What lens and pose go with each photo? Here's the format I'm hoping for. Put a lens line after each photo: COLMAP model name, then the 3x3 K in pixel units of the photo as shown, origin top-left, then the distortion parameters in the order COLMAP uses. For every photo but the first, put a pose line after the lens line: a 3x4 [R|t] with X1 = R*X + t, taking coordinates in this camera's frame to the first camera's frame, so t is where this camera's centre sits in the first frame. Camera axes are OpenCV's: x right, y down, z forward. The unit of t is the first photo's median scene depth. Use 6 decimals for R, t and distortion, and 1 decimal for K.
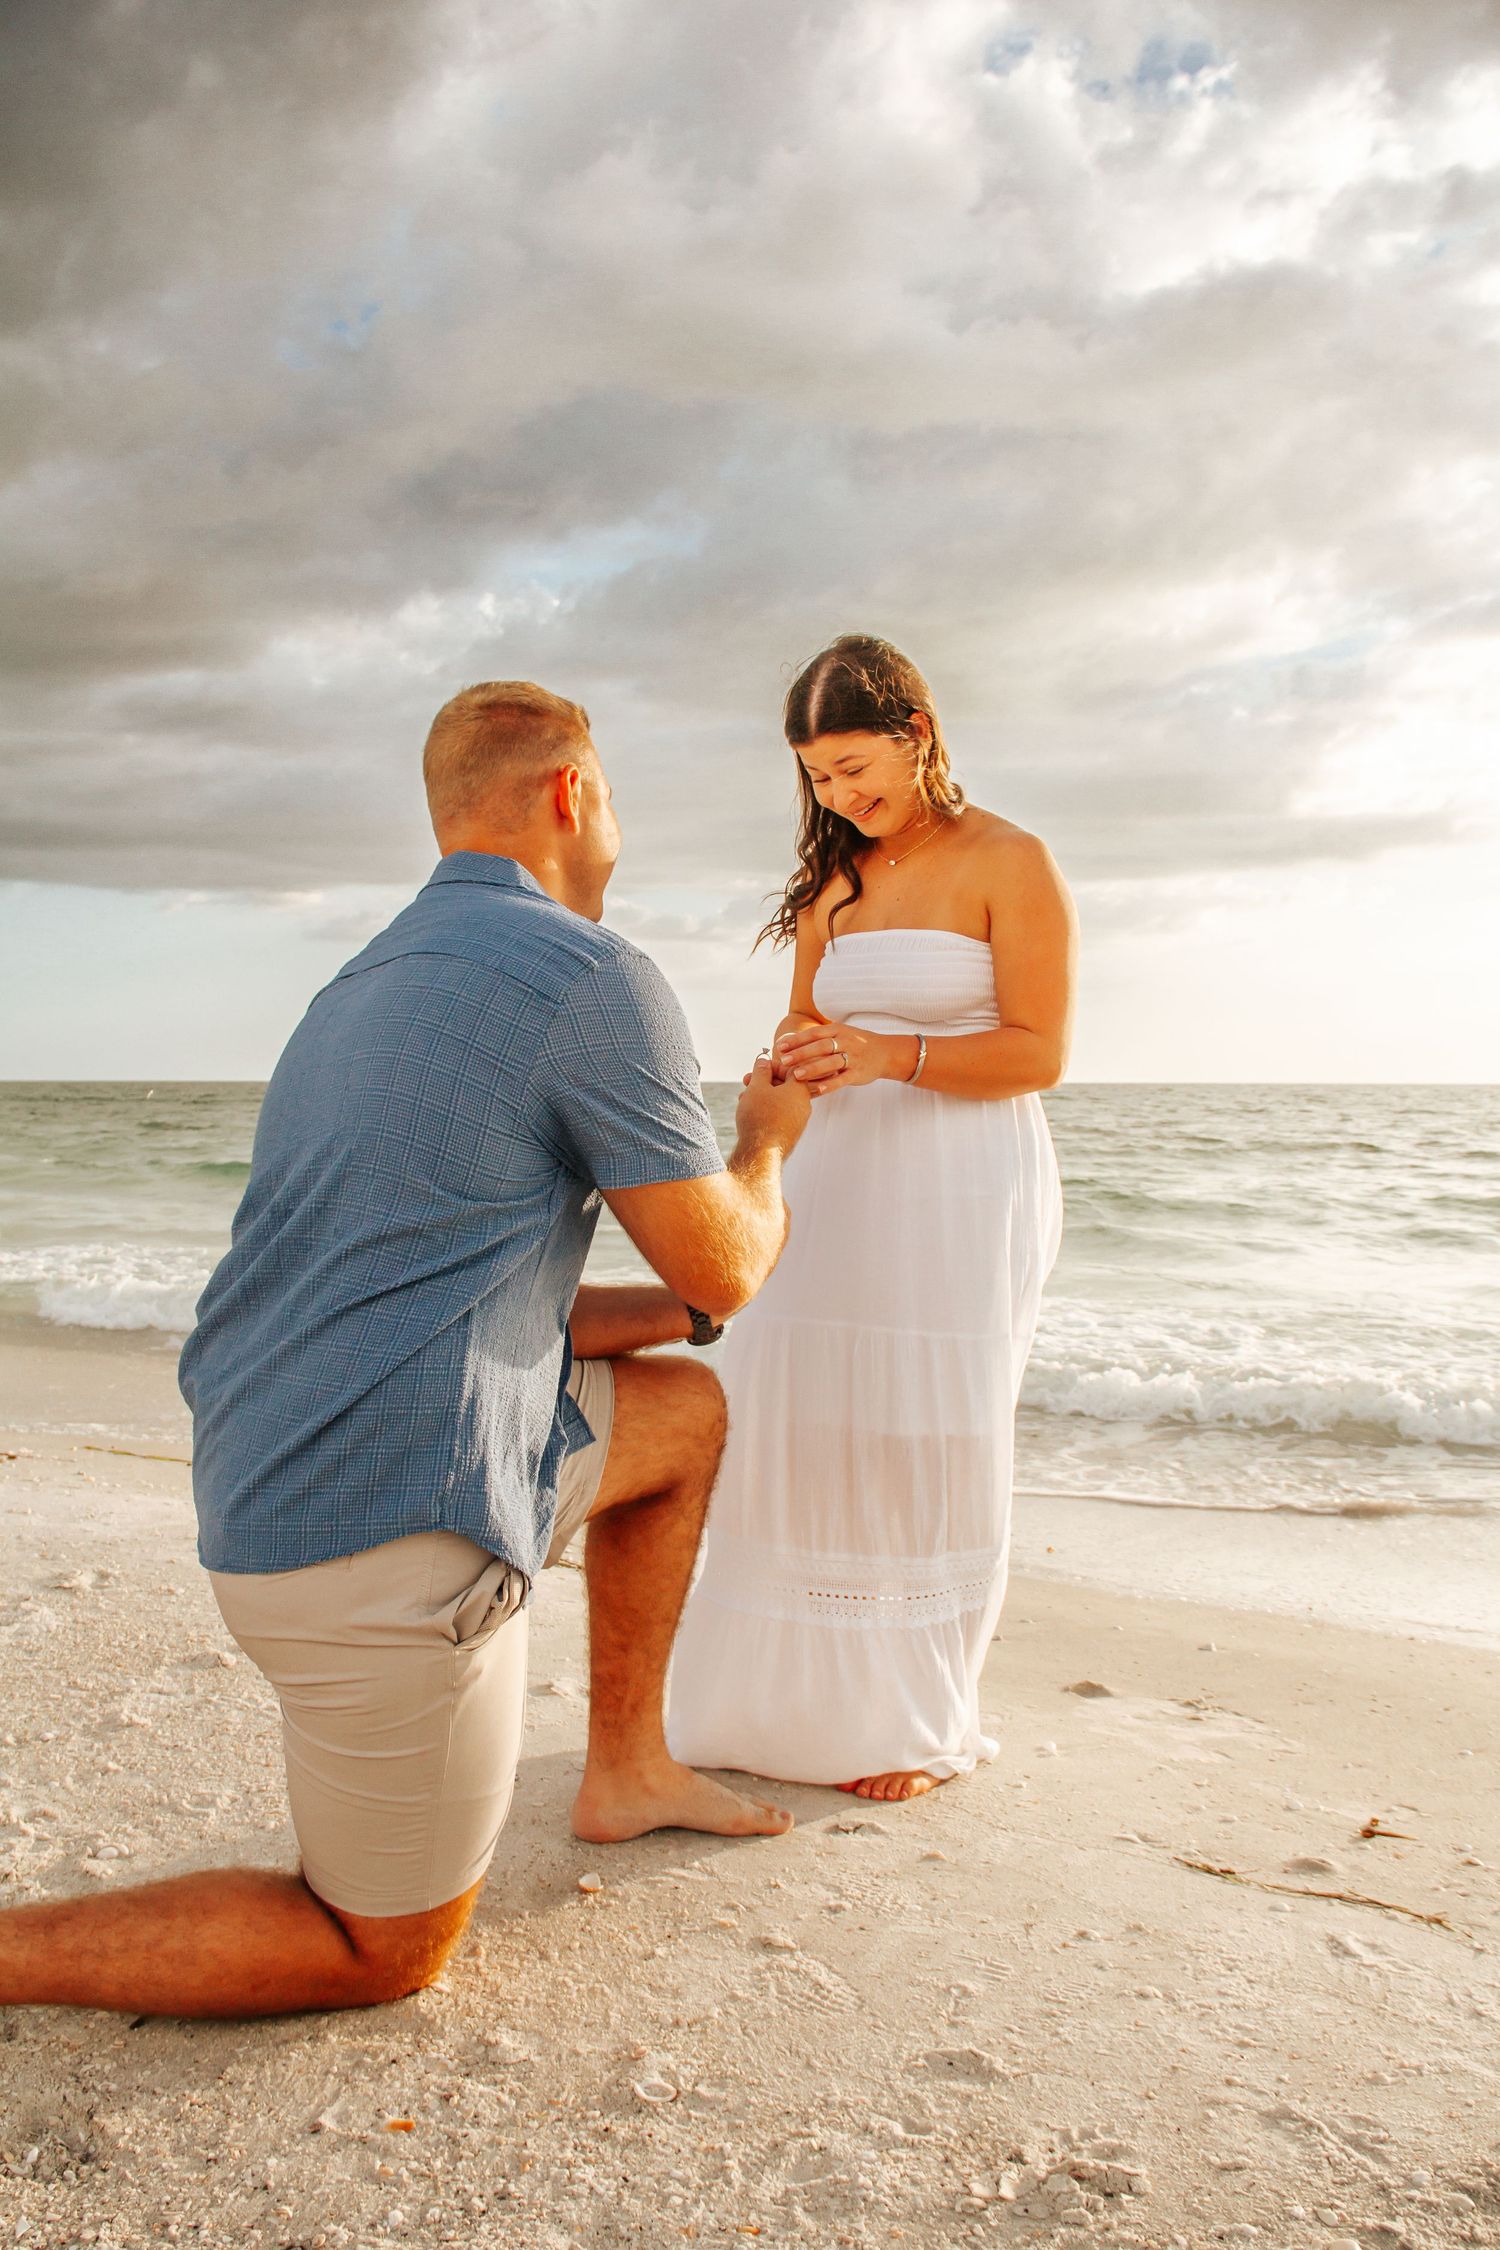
lens RADIAL K [[1938.1, 0, 750.0], [0, 1938.1, 1125.0], [0, 0, 1]] dist [-0.212267, 0.179214]
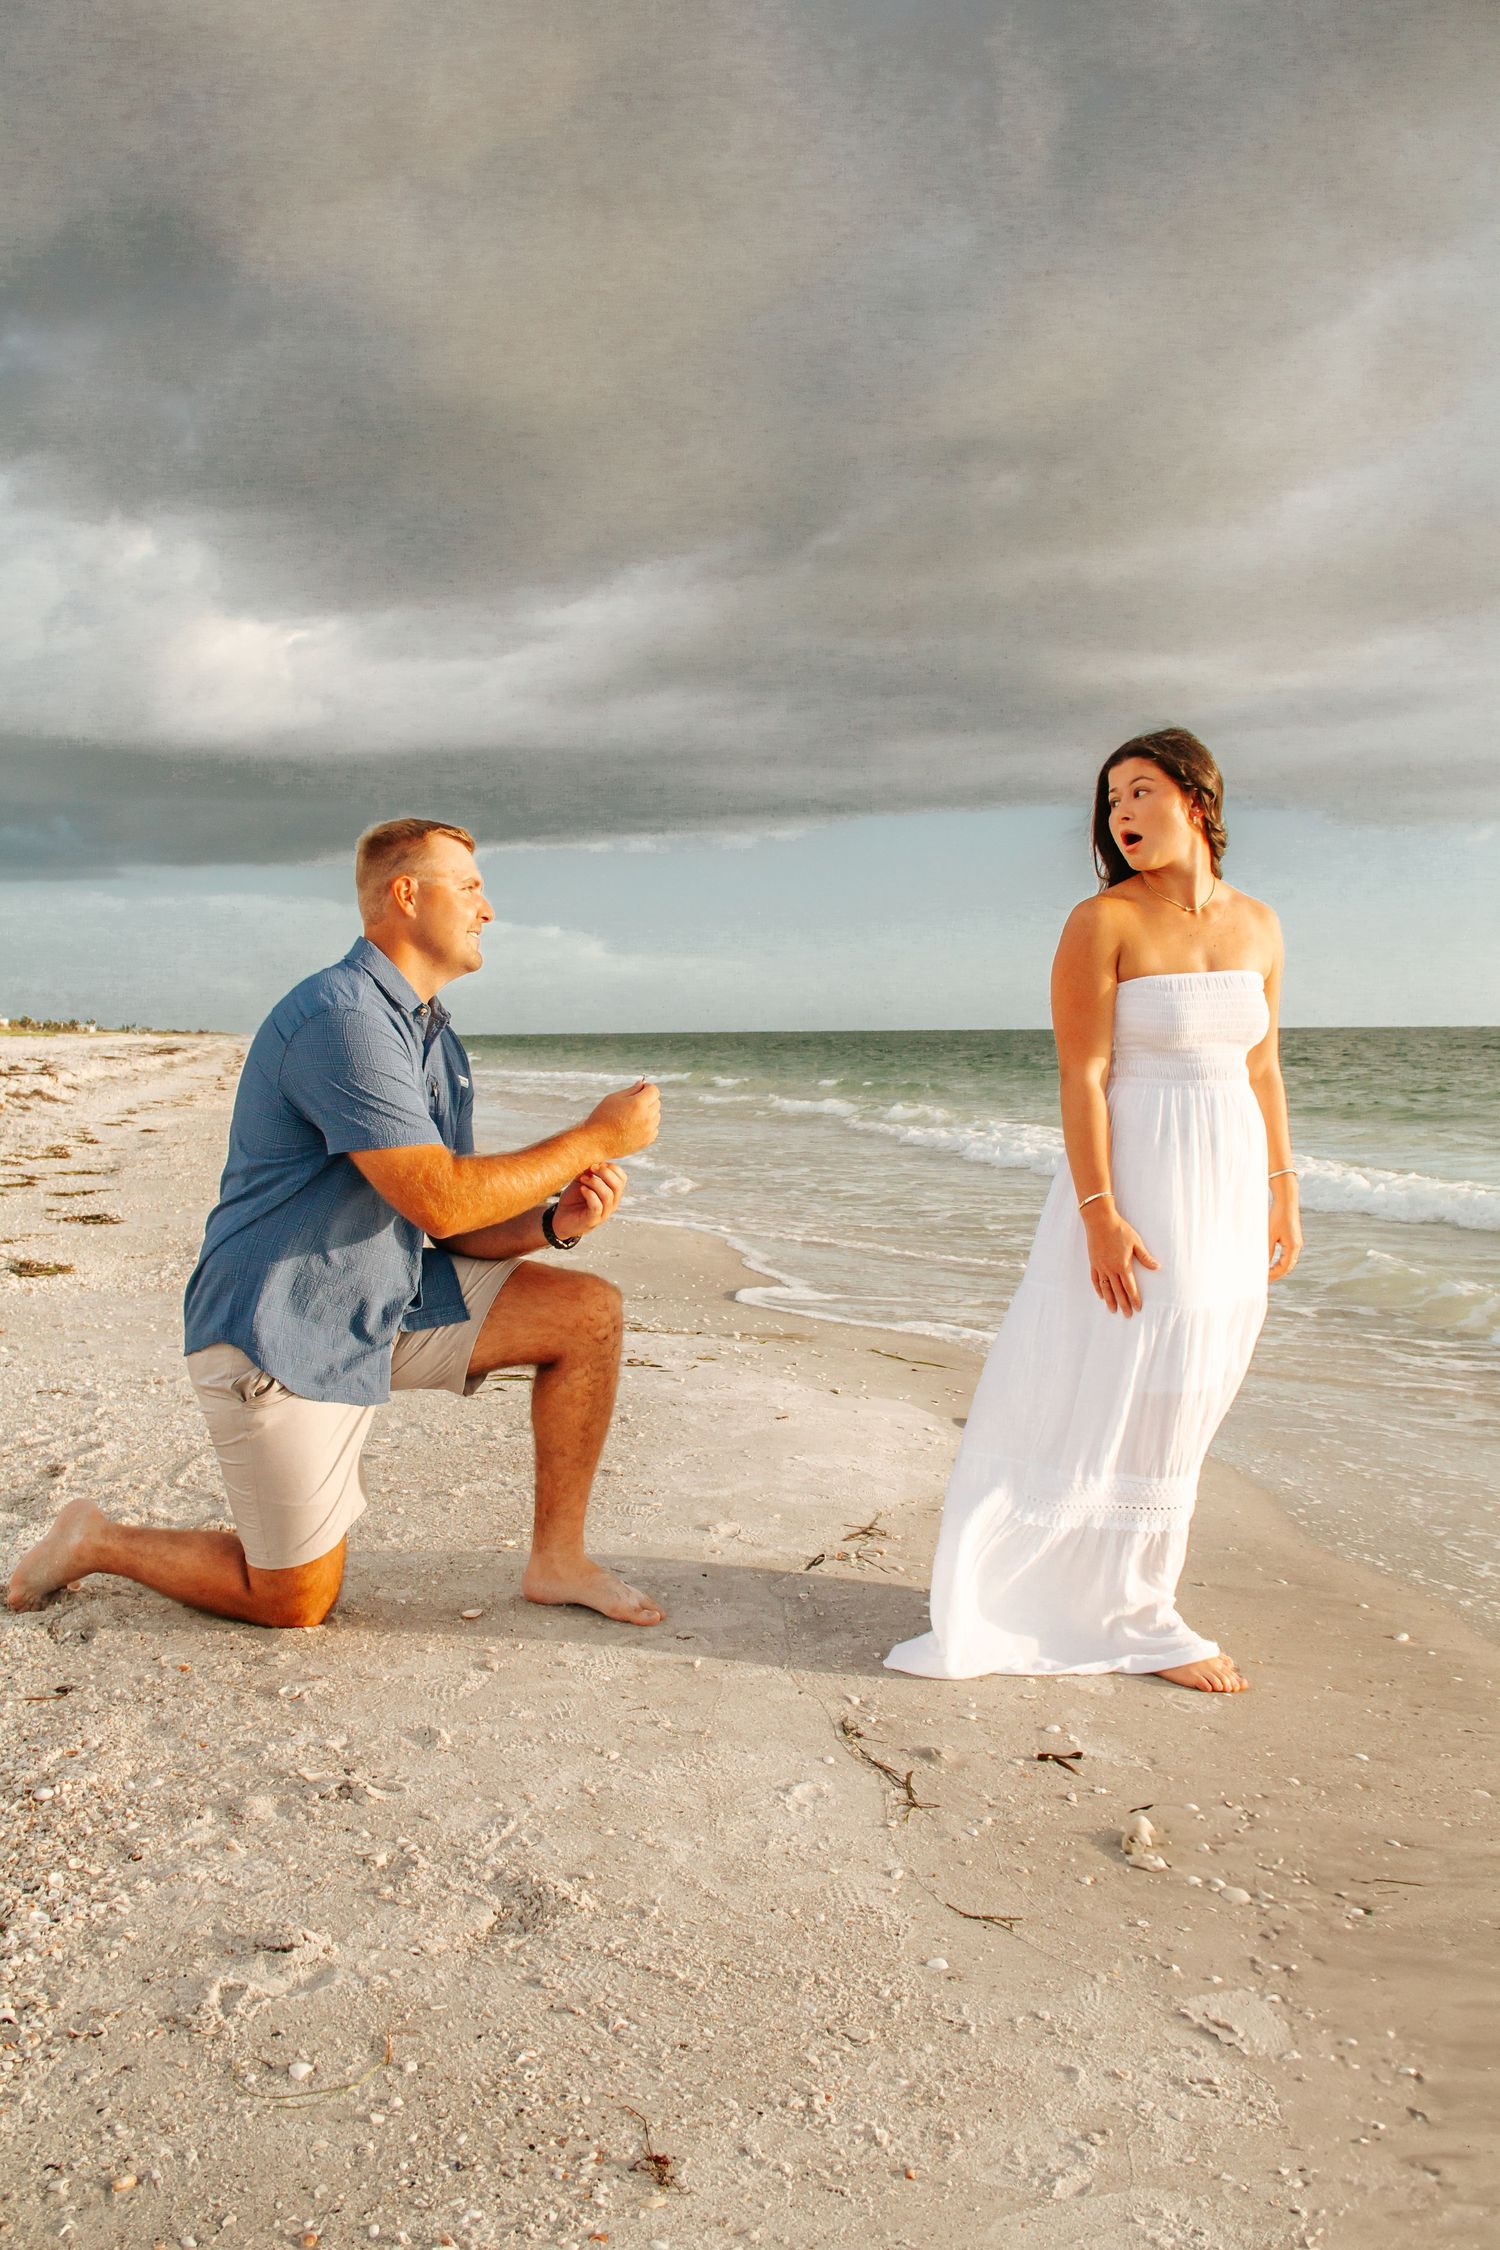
lens RADIAL K [[1938.1, 0, 750.0], [0, 1938.1, 1125.0], [0, 0, 1]] dist [-0.212267, 0.179214]
pose [[0.695329, 0.015596, -0.718522, 1.361262], [-0.014442, 0.999866, 0.007727, -0.000935], [0.718546, 0.005004, 0.695461, 0.121568]]
